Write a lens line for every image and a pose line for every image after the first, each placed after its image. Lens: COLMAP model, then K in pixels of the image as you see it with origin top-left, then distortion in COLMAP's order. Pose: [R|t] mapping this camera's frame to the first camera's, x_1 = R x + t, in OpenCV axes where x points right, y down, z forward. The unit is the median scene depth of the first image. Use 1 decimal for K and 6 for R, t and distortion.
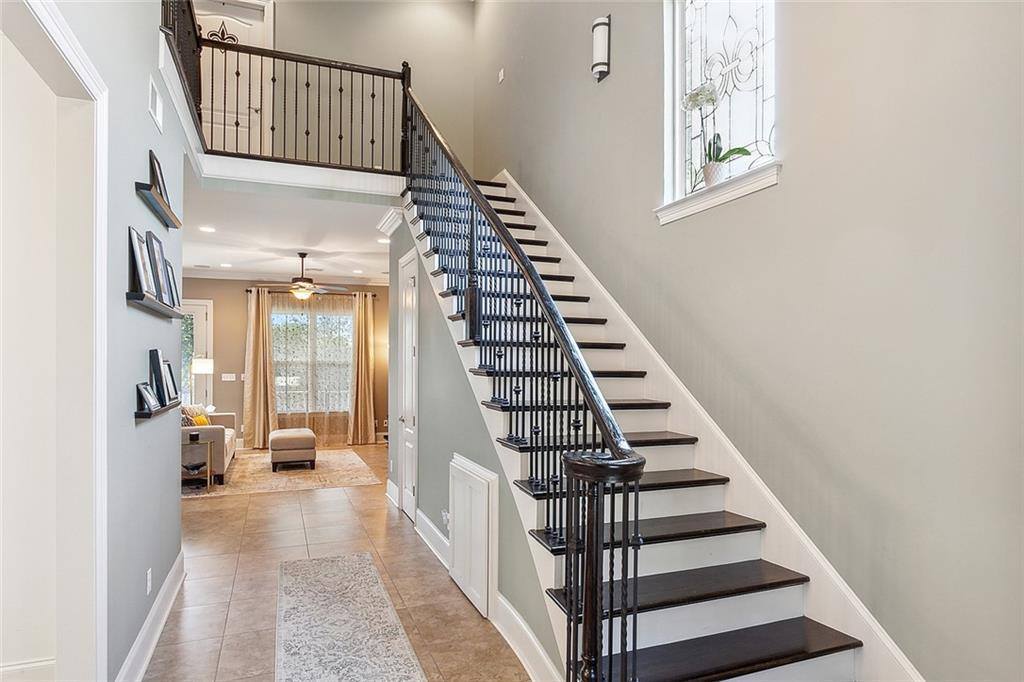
lens RADIAL K [[593.6, 0, 491.7], [0, 593.6, 370.1], [0, 0, 1]] dist [0.001231, 0.000562]
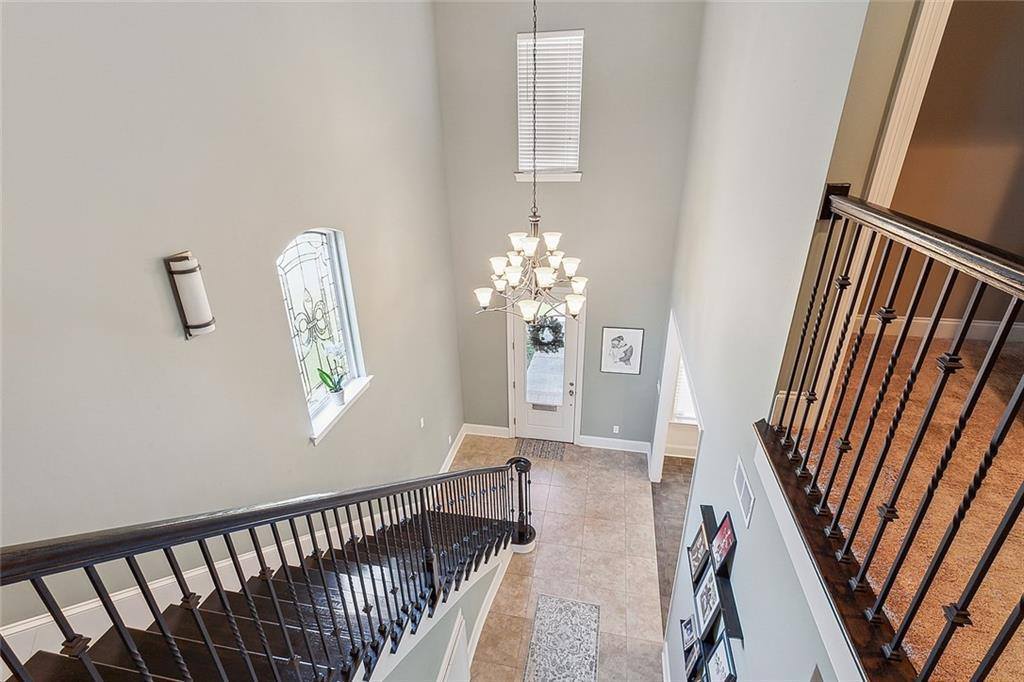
lens RADIAL K [[502.6, 0, 514.2], [0, 502.6, 346.4], [0, 0, 1]] dist [-0.004305, 0.000077]
pose [[-0.856746, -0.219680, 0.466612, -0.570213], [0.006643, 0.899970, 0.435901, -1.000100], [-0.515696, 0.376556, -0.769586, 1.729707]]
